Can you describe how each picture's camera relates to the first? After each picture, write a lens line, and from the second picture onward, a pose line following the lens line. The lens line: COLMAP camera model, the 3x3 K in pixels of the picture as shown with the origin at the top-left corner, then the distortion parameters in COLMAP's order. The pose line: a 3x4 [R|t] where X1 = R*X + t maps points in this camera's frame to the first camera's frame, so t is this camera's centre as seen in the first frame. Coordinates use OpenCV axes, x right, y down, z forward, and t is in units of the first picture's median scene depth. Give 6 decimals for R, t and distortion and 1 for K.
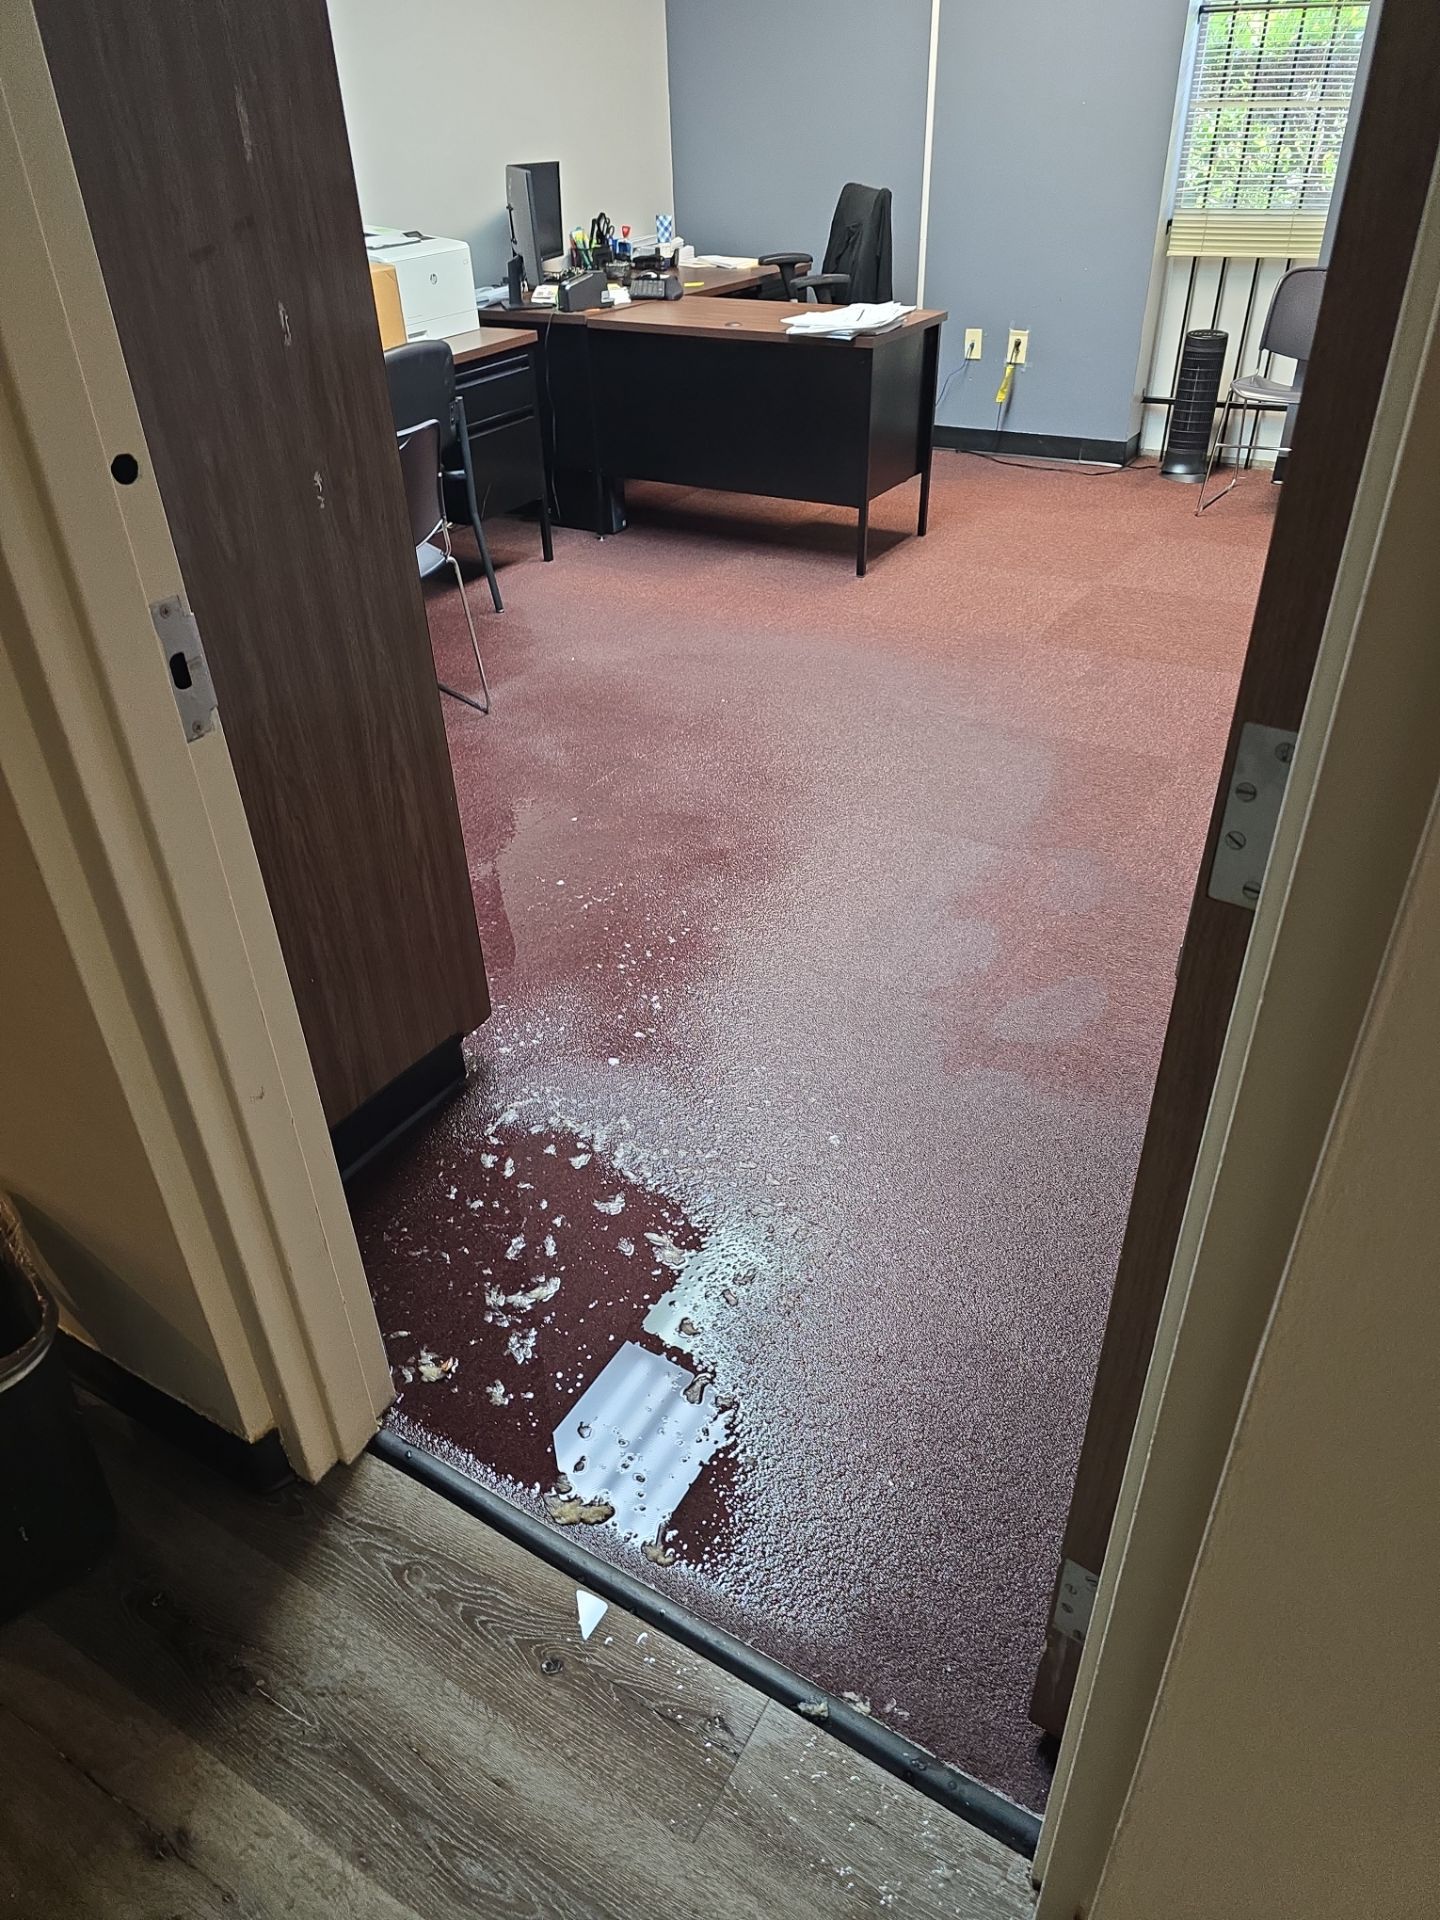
lens RADIAL K [[1290.9, 0, 720.3], [0, 1290.9, 960.7], [0, 0, 1]] dist [0.046687, -0.015912]
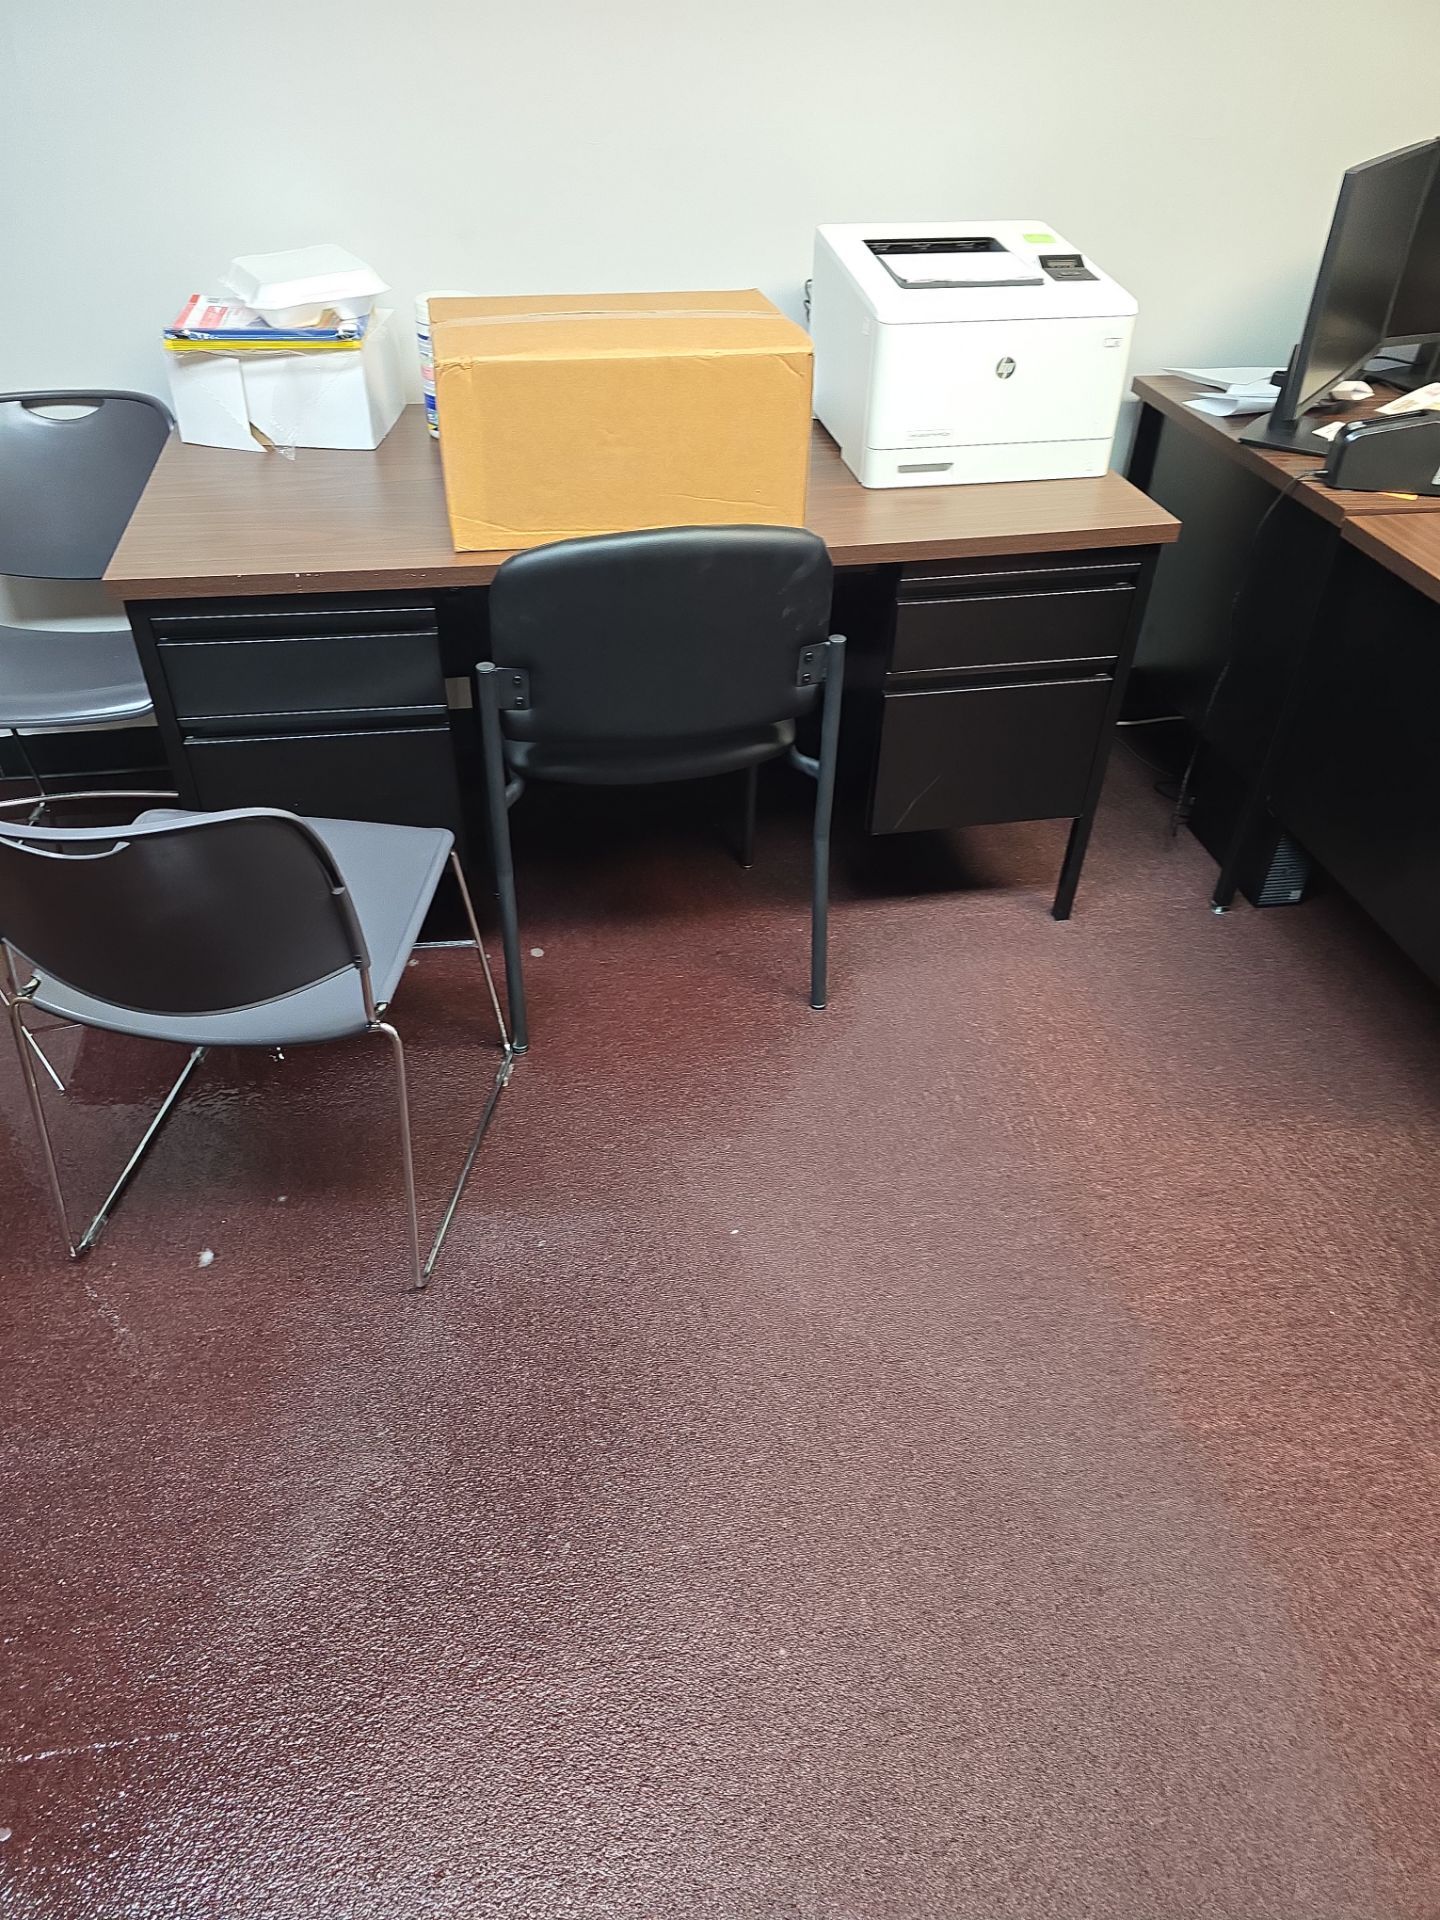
lens RADIAL K [[1290.9, 0, 717.2], [0, 1290.9, 956.0], [0, 0, 1]] dist [0.046687, -0.015912]
pose [[0.648154, 0.501531, -0.573030, 0.091155], [-0.454935, 0.858470, 0.236778, -0.393541], [0.610680, 0.107222, 0.784584, 0.571934]]
